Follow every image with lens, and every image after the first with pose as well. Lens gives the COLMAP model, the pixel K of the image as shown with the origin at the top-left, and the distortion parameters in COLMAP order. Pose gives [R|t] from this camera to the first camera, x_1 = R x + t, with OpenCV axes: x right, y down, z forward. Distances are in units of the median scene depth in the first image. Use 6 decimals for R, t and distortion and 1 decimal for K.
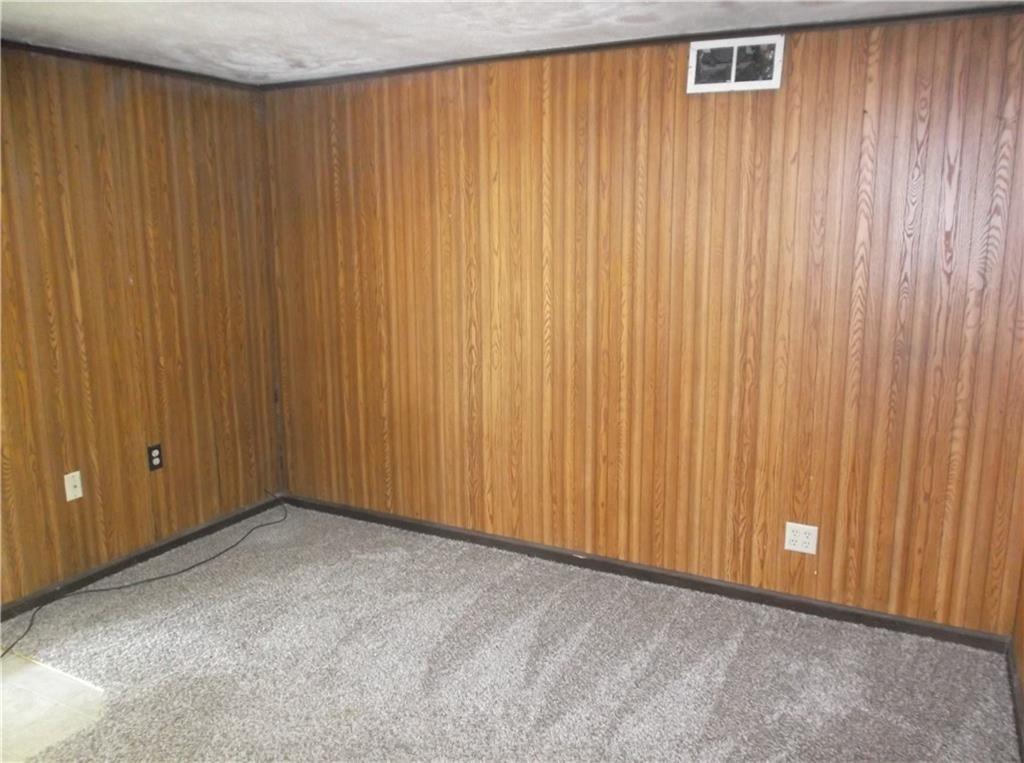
lens RADIAL K [[805.3, 0, 512.1], [0, 805.3, 380.3], [0, 0, 1]] dist [-0.027101, -0.005109]
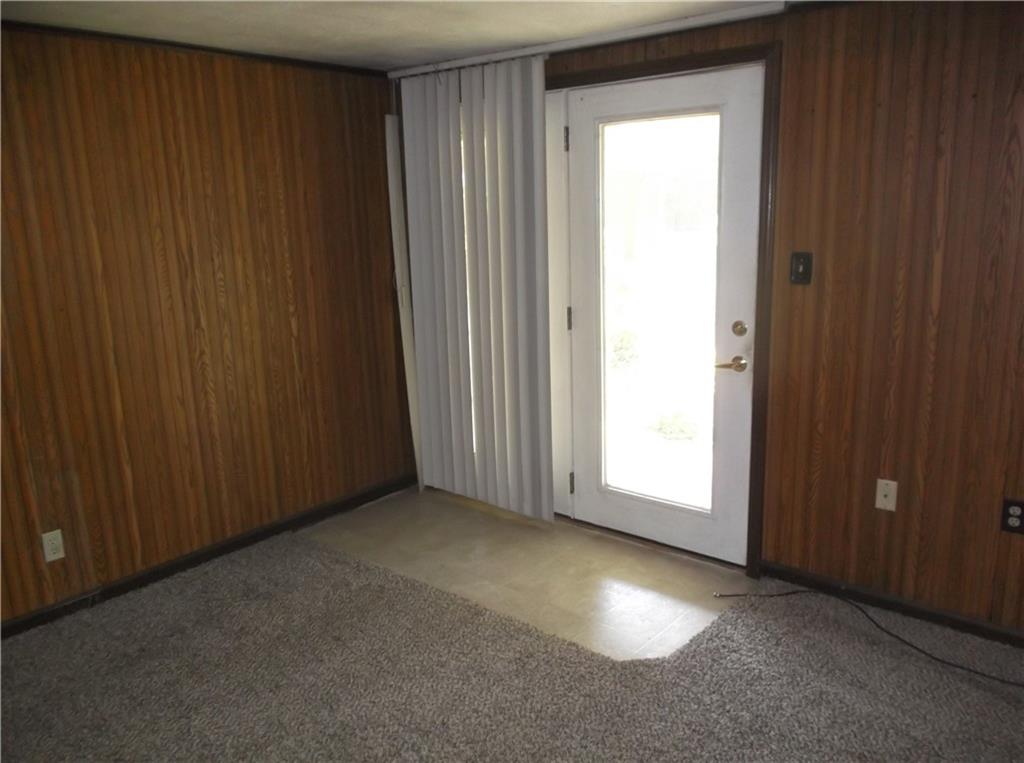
lens RADIAL K [[805.3, 0, 512.9], [0, 805.3, 379.8], [0, 0, 1]] dist [-0.027101, -0.005109]
pose [[-0.229068, 0.219724, -0.948288, 0.353717], [-0.164758, 0.951383, 0.260240, -0.150318], [0.959366, 0.215851, -0.181730, 0.738646]]
